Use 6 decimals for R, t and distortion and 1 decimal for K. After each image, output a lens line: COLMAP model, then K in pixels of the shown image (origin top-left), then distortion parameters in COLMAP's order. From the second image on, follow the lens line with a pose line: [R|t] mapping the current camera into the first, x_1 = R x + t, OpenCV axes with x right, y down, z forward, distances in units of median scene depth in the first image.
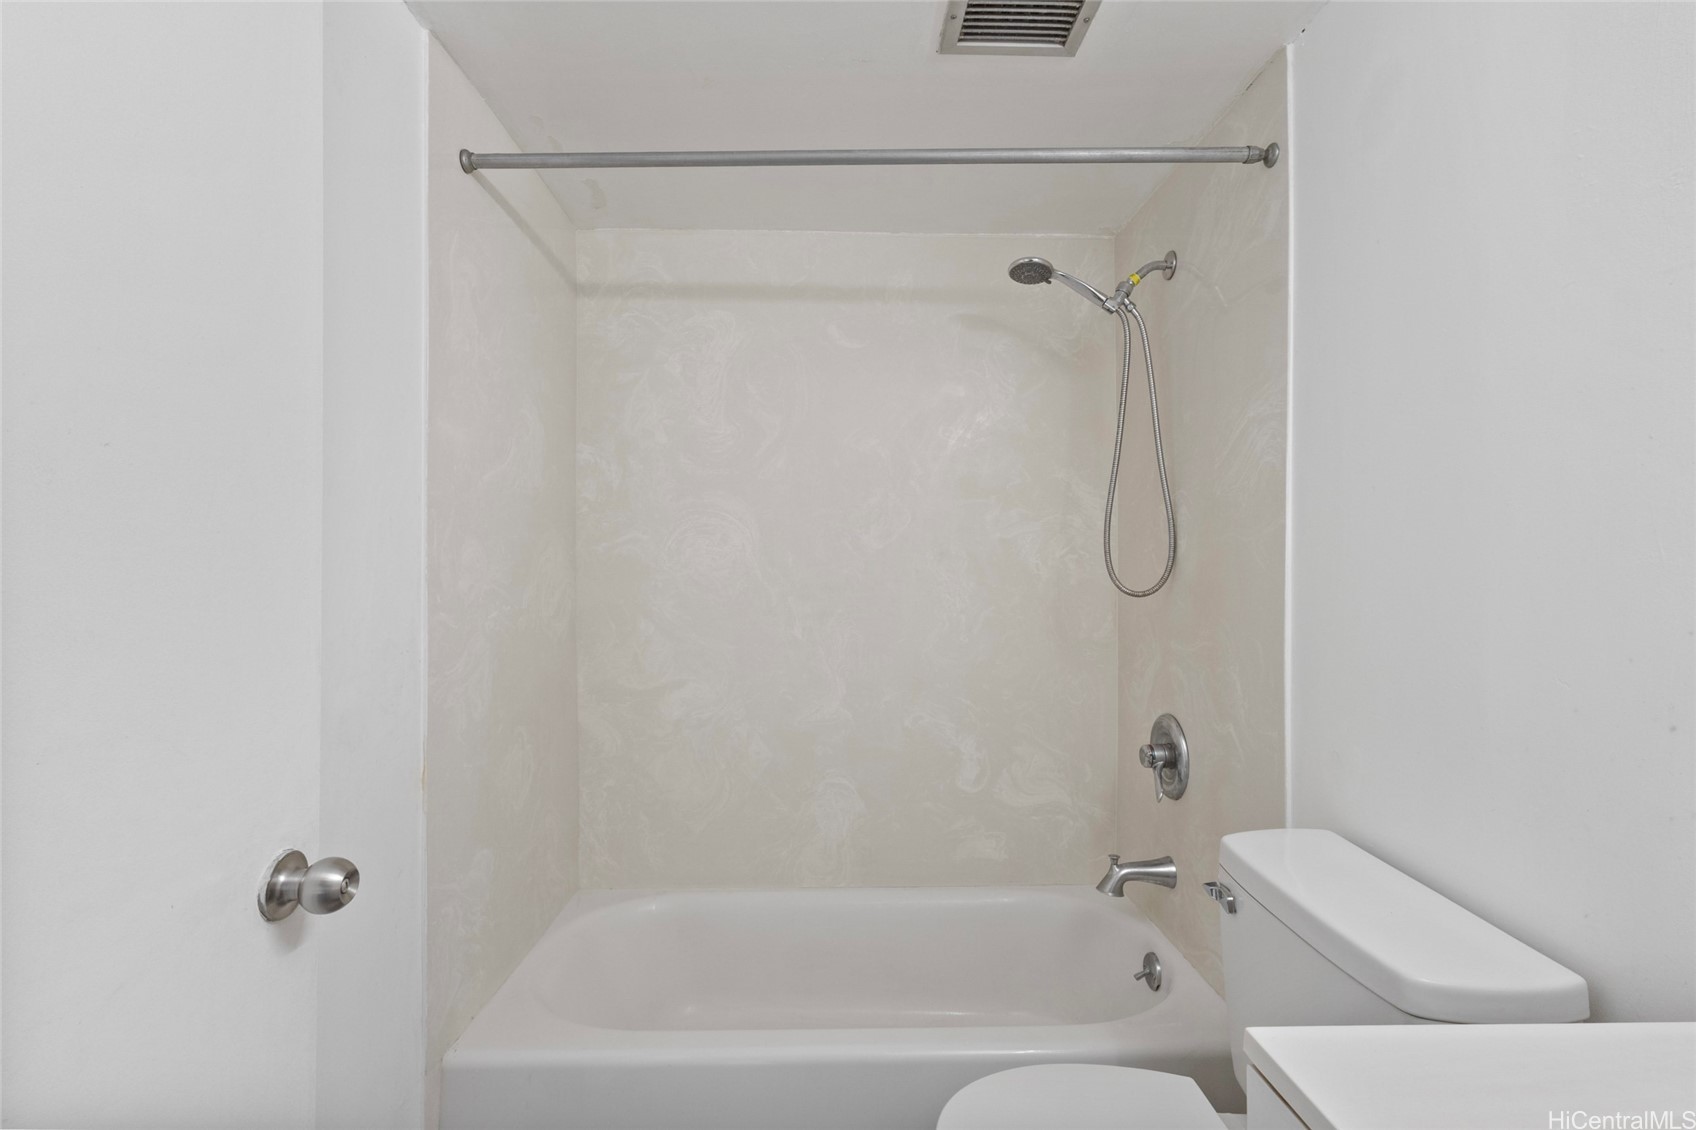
lens RADIAL K [[797.8, 0, 845.2], [0, 797.8, 565.0], [0, 0, 1]] dist [0.000363, 0.002457]
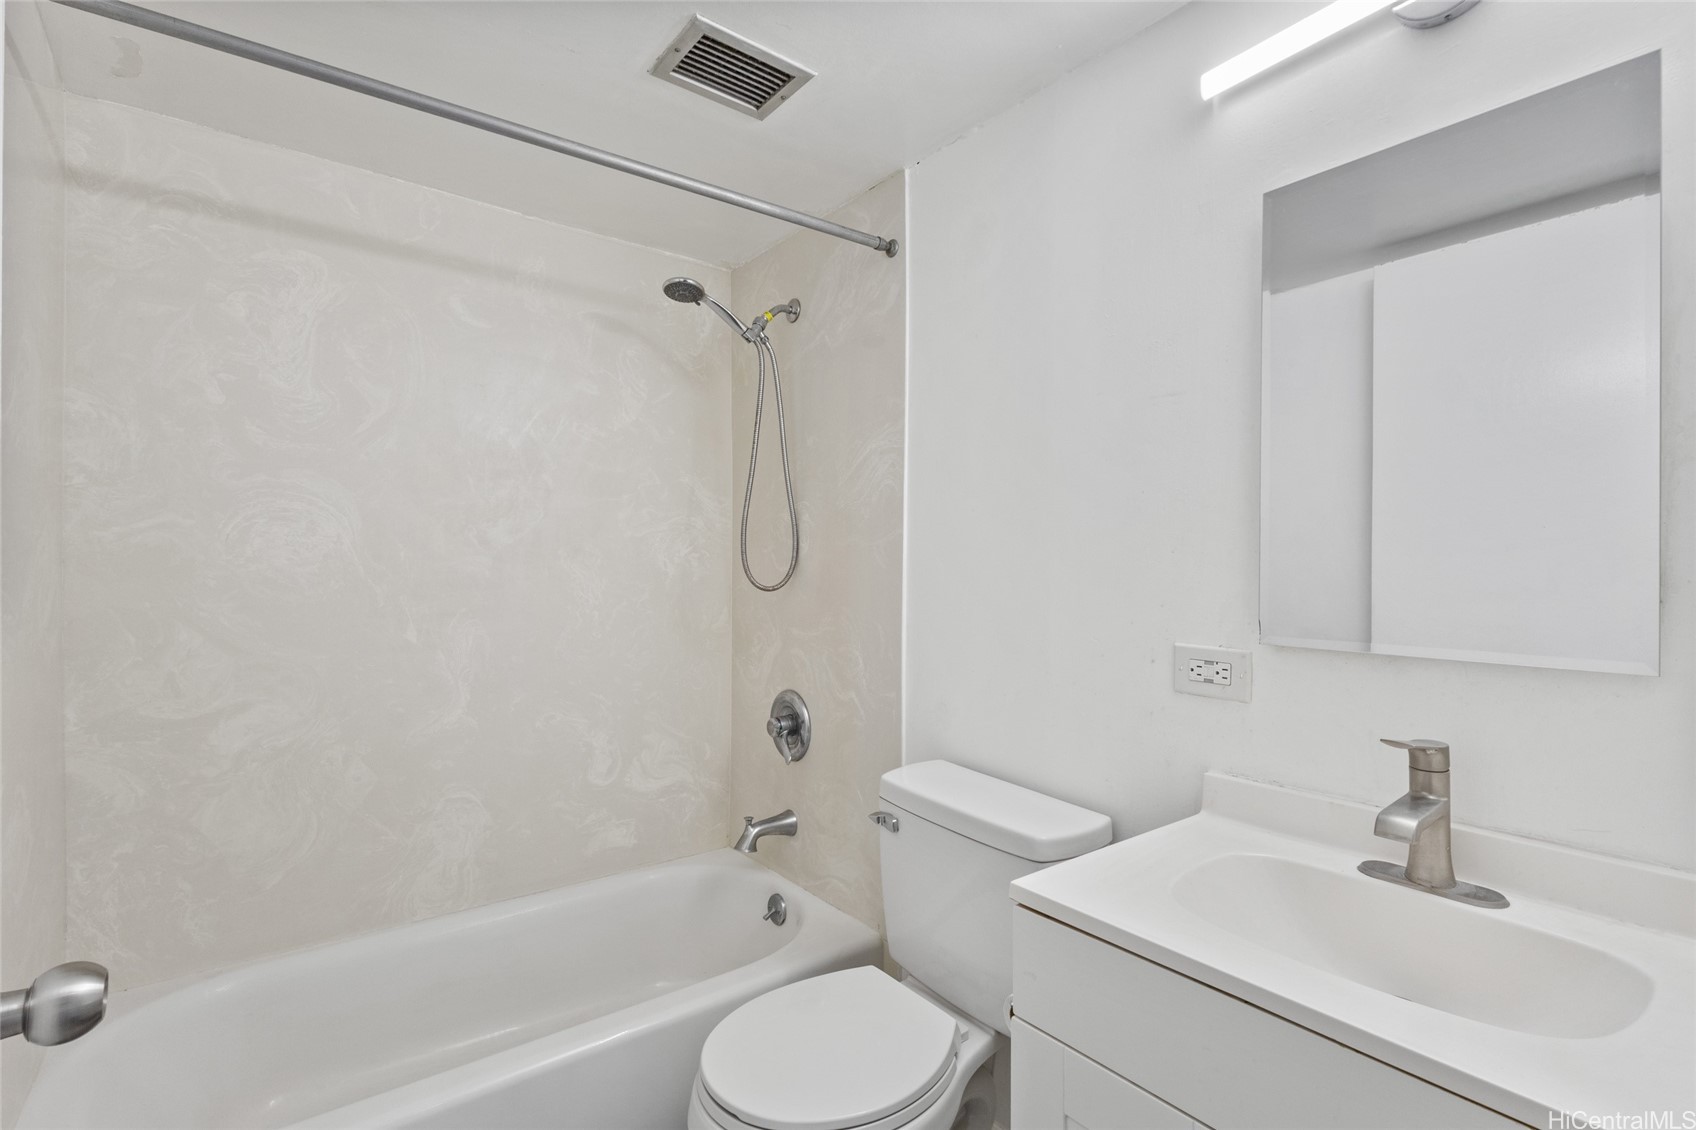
lens RADIAL K [[797.8, 0, 834.4], [0, 797.8, 564.7], [0, 0, 1]] dist [0.000363, 0.002457]
pose [[0.807672, 0.007543, 0.589584, -0.206473], [-0.009903, 0.999951, 0.000774, -0.000008], [-0.589549, -0.006464, 0.807707, 0.004805]]
